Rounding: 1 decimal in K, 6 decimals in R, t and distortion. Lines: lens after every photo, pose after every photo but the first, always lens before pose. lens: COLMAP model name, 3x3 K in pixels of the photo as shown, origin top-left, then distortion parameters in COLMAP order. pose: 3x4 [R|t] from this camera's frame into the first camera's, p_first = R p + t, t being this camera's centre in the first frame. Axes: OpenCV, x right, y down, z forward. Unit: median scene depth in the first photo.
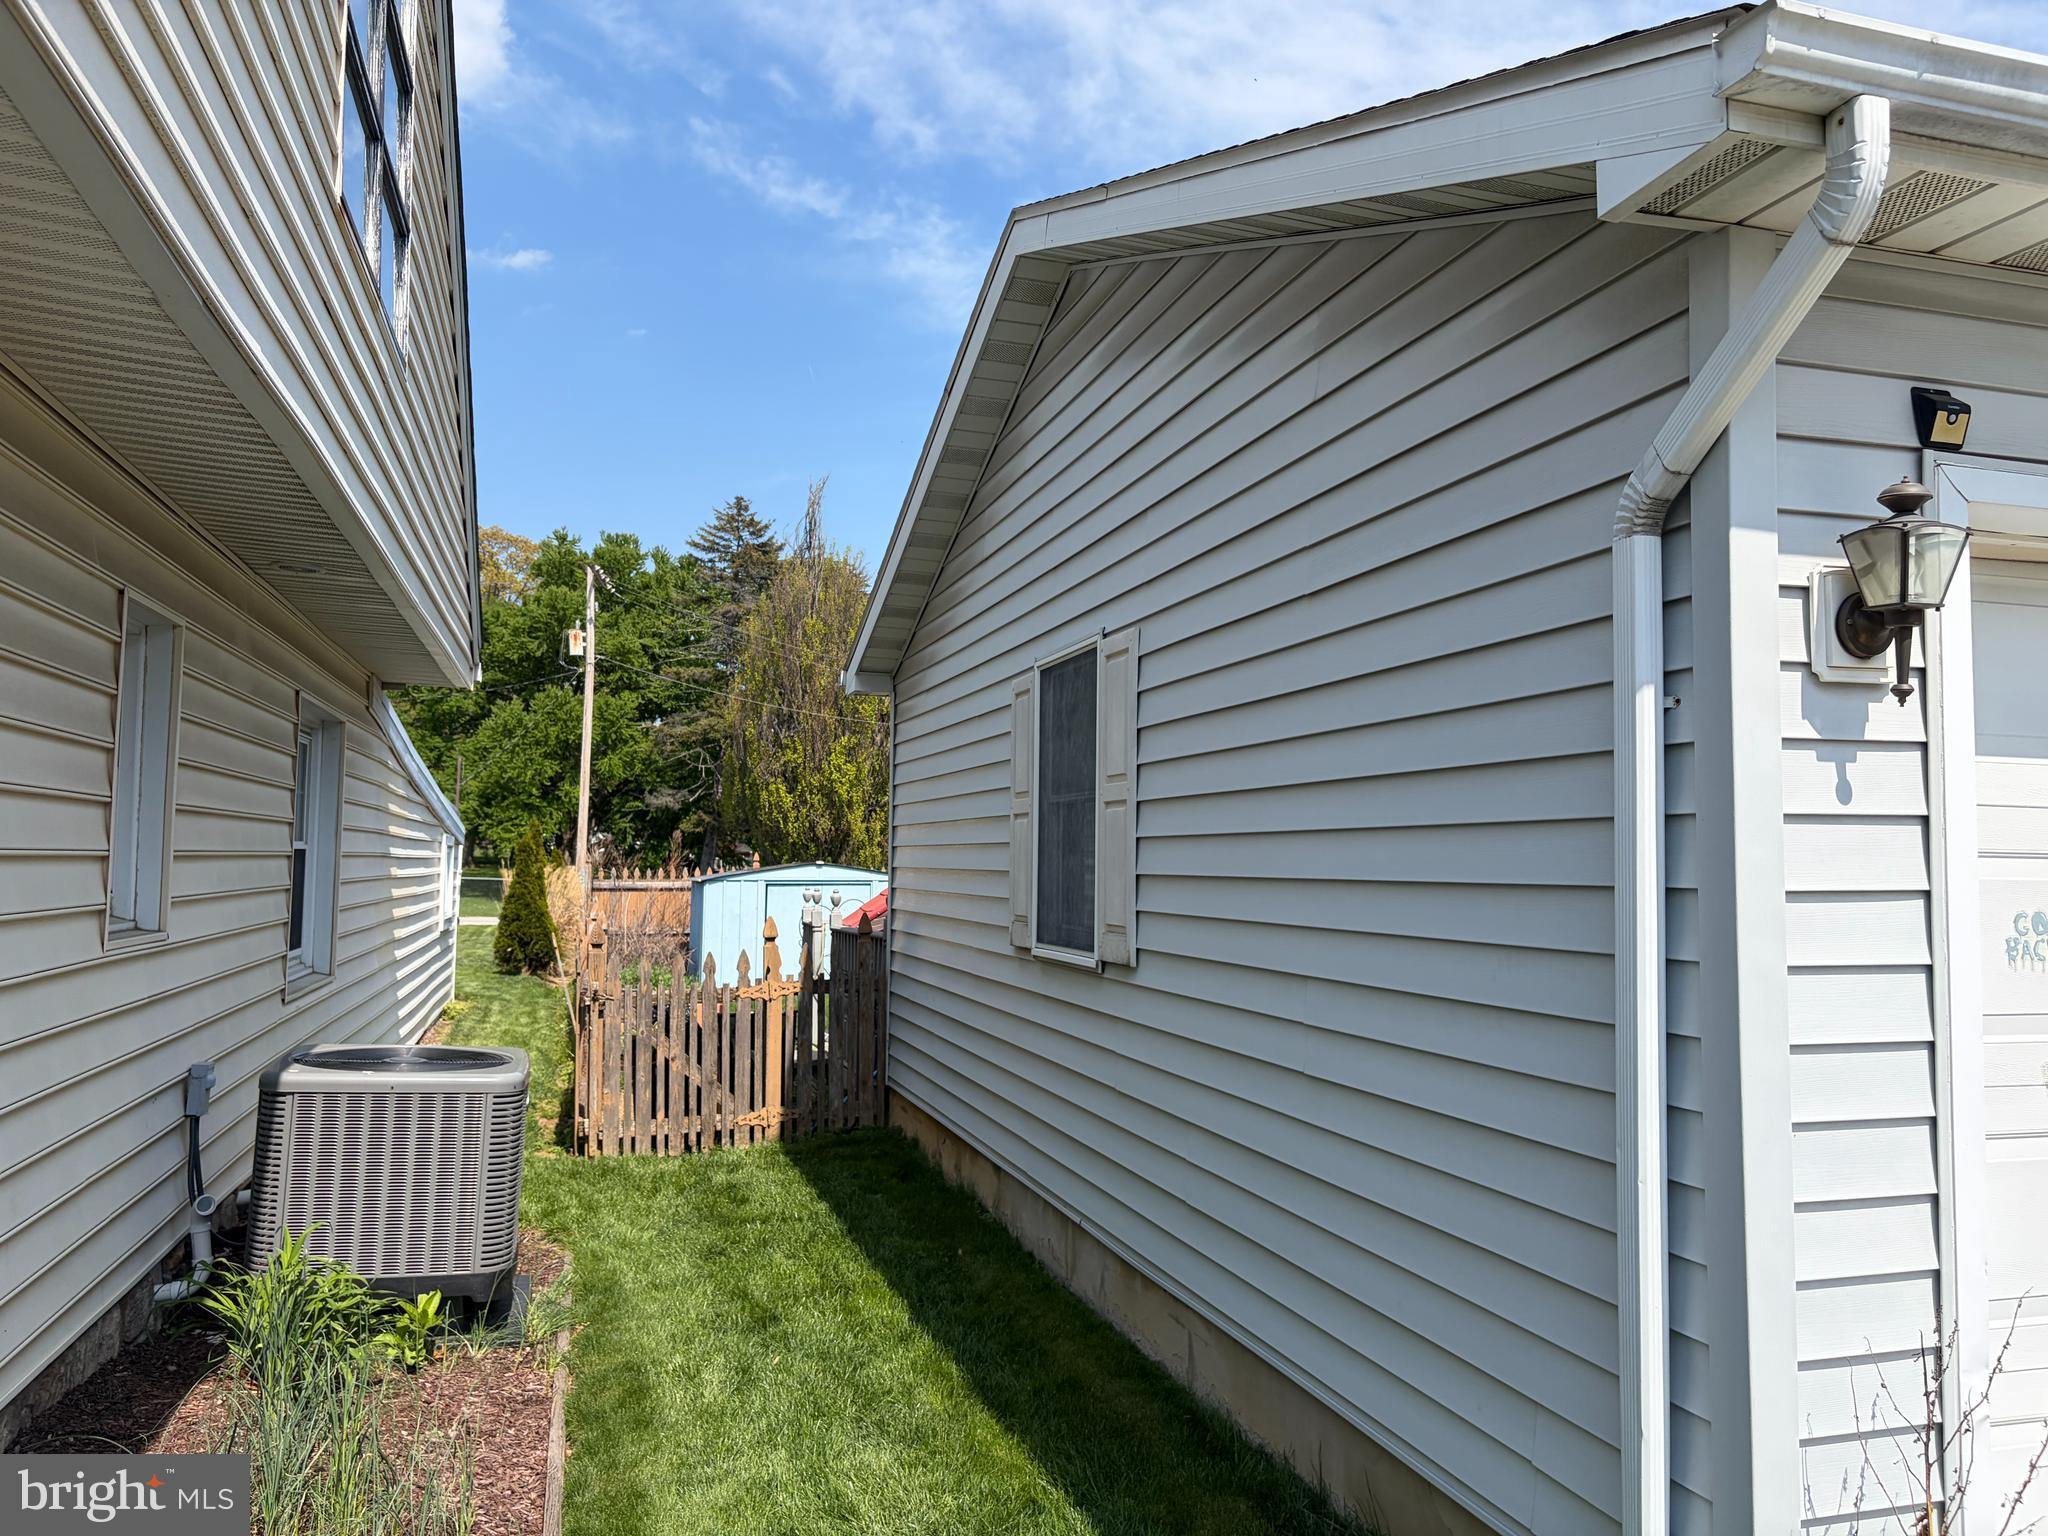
lens RADIAL K [[1536.0, 0, 1028.3], [0, 1536.0, 760.6], [0, 0, 1]] dist [0.034701, -0.038375]
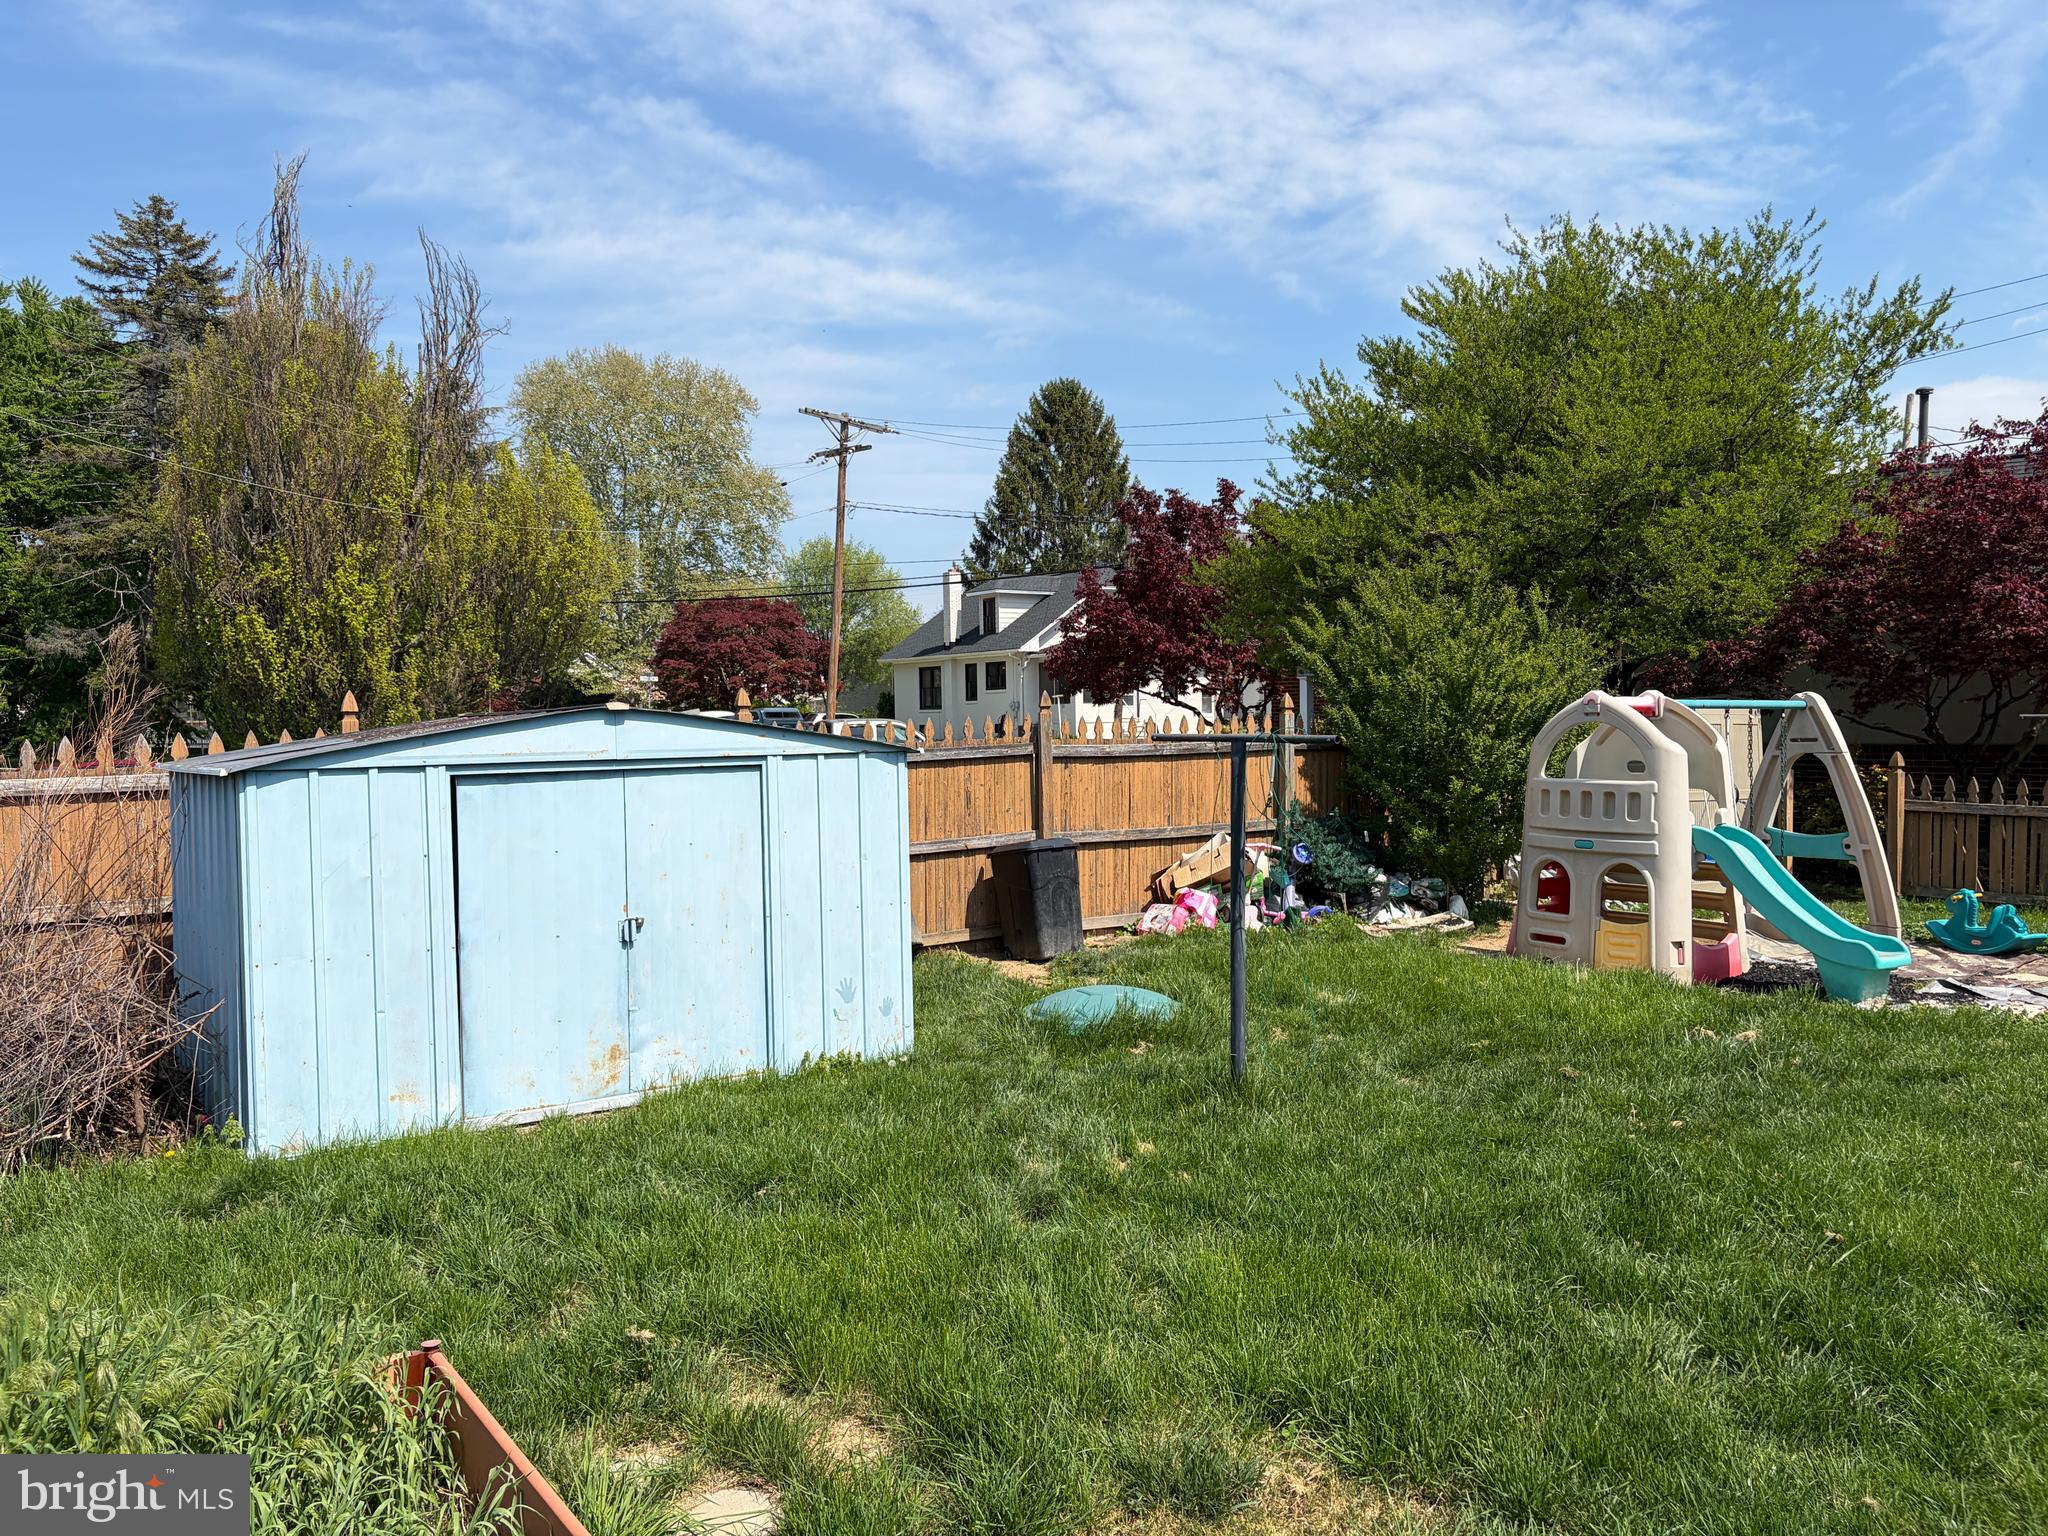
lens RADIAL K [[1607.5, 0, 1027.9], [0, 1607.5, 785.6], [0, 0, 1]] dist [0.012167, -0.014276]
pose [[0.952636, -0.030636, 0.302567, -0.053937], [-0.000895, 0.994626, 0.103531, 0.016192], [-0.304112, -0.098898, 0.947489, 0.222433]]
